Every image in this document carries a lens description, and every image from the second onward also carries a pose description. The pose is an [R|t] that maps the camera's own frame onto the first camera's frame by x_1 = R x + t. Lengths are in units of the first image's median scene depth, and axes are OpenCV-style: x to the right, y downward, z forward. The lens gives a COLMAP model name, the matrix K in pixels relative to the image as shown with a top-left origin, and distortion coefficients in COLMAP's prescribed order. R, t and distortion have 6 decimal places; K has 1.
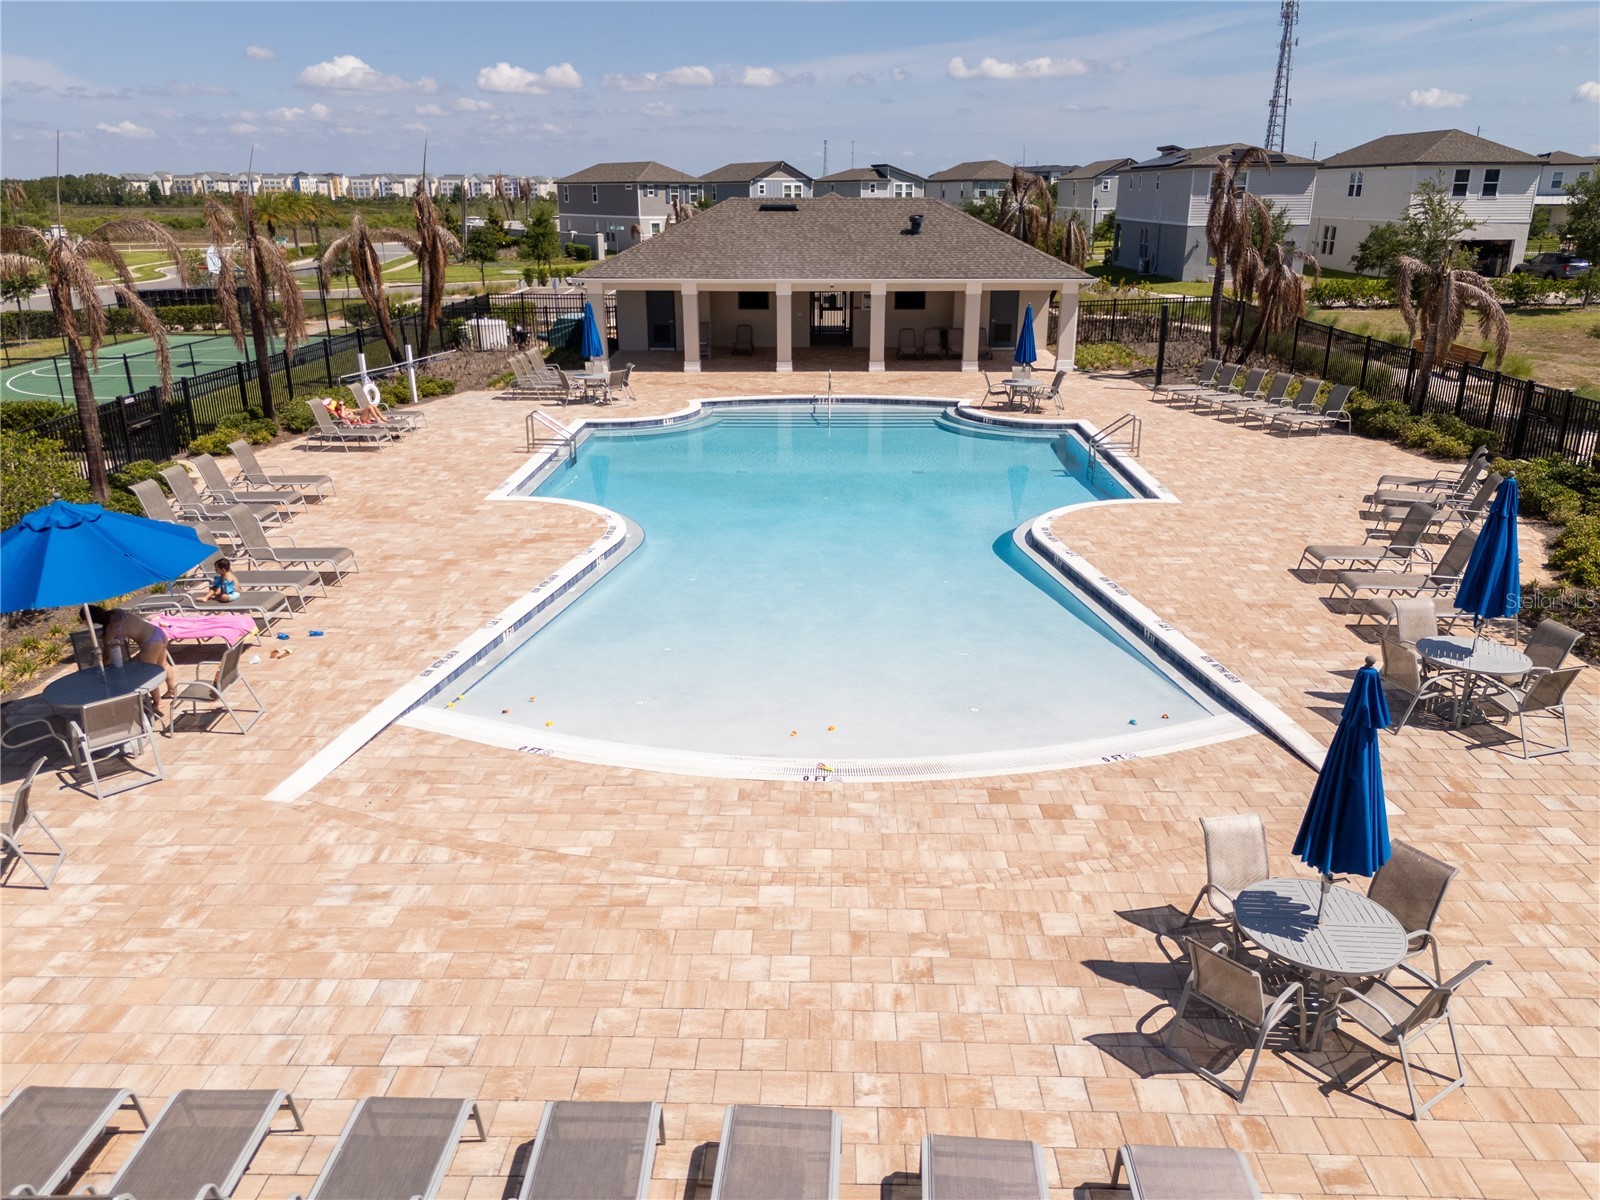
lens RADIAL K [[1174.6, 0, 800.0], [0, 1174.6, 600.0], [0, 0, 1]] dist [0.081468, -0.089179]
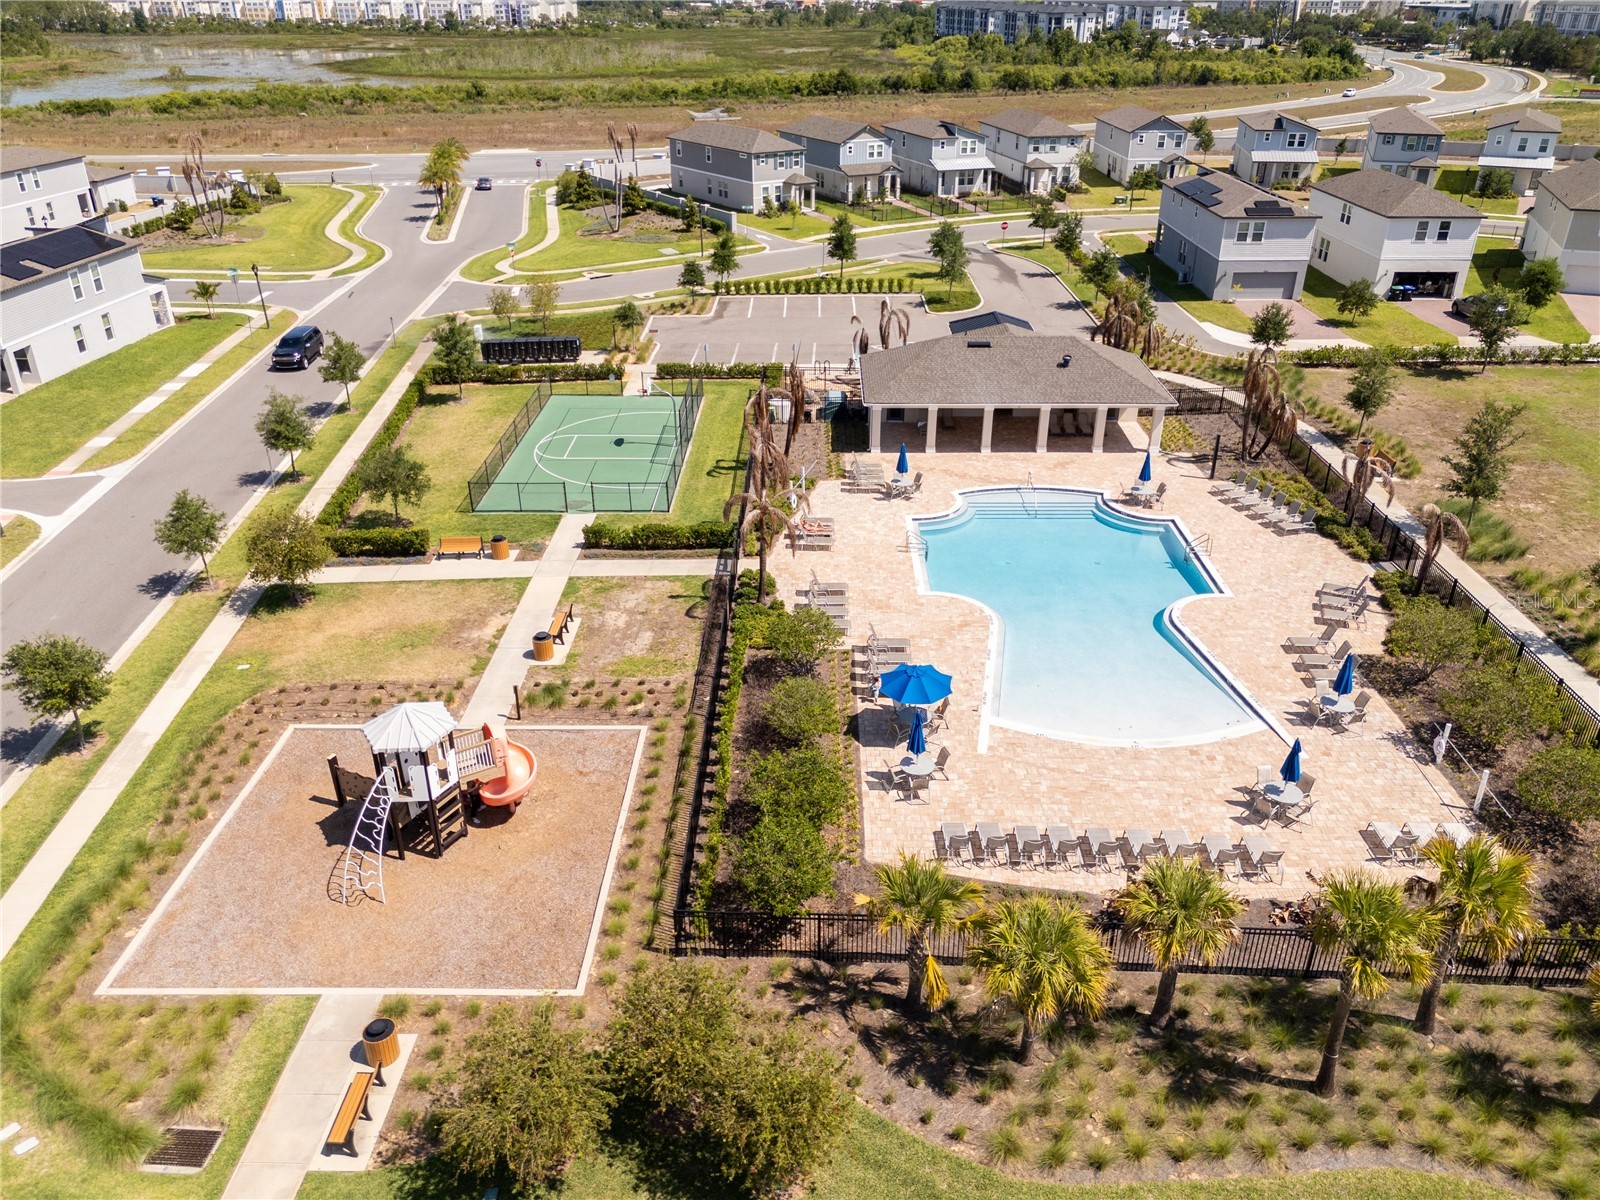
lens RADIAL K [[1174.6, 0, 800.0], [0, 1174.6, 600.0], [0, 0, 1]] dist [0.081468, -0.089179]
pose [[0.999910, -0.002633, 0.013162, -0.920137], [0.000712, 0.989592, 0.143897, -0.696089], [-0.013404, -0.143875, 0.989505, -2.104997]]
